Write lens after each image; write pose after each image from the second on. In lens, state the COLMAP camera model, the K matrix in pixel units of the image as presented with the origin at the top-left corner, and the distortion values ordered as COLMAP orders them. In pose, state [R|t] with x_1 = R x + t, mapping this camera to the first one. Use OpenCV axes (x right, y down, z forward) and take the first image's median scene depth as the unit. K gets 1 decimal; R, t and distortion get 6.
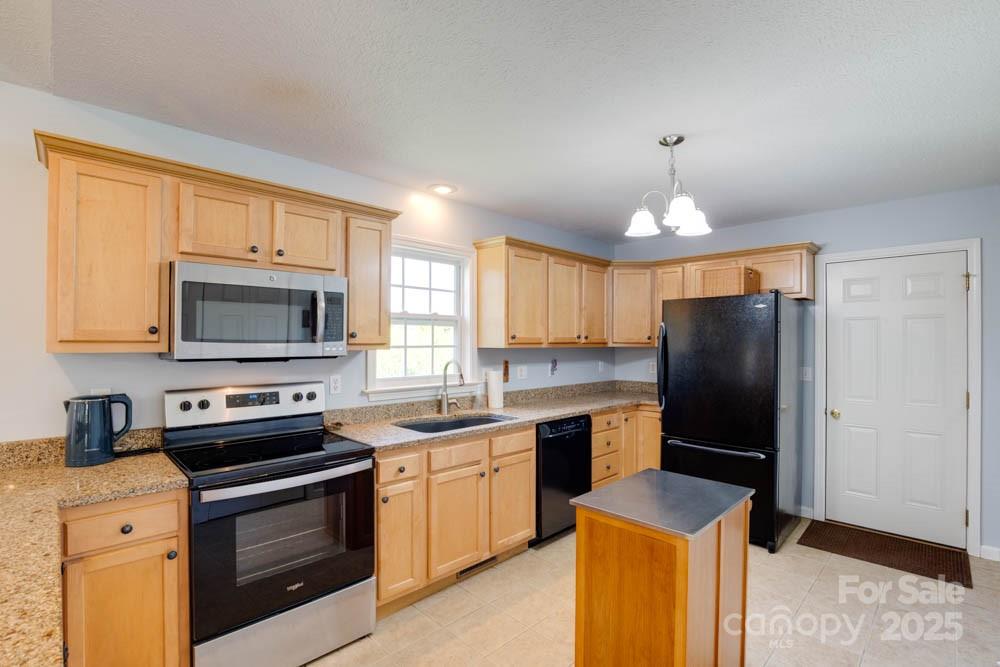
lens RADIAL K [[457.8, 0, 502.3], [0, 457.8, 338.0], [0, 0, 1]] dist [-0.031701, 0.000120]
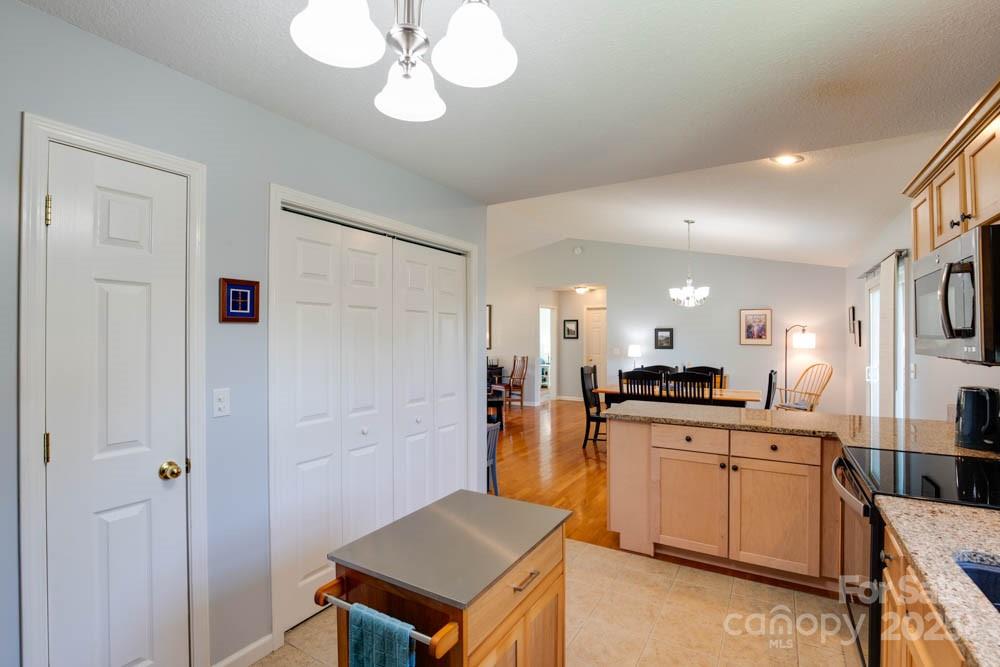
lens RADIAL K [[457.8, 0, 502.3], [0, 457.8, 338.0], [0, 0, 1]] dist [-0.031701, 0.000120]
pose [[-0.967543, -0.004443, -0.252667, 0.382651], [-0.003495, 0.999985, -0.004201, 0.012372], [0.252682, -0.003182, -0.967544, 1.366058]]
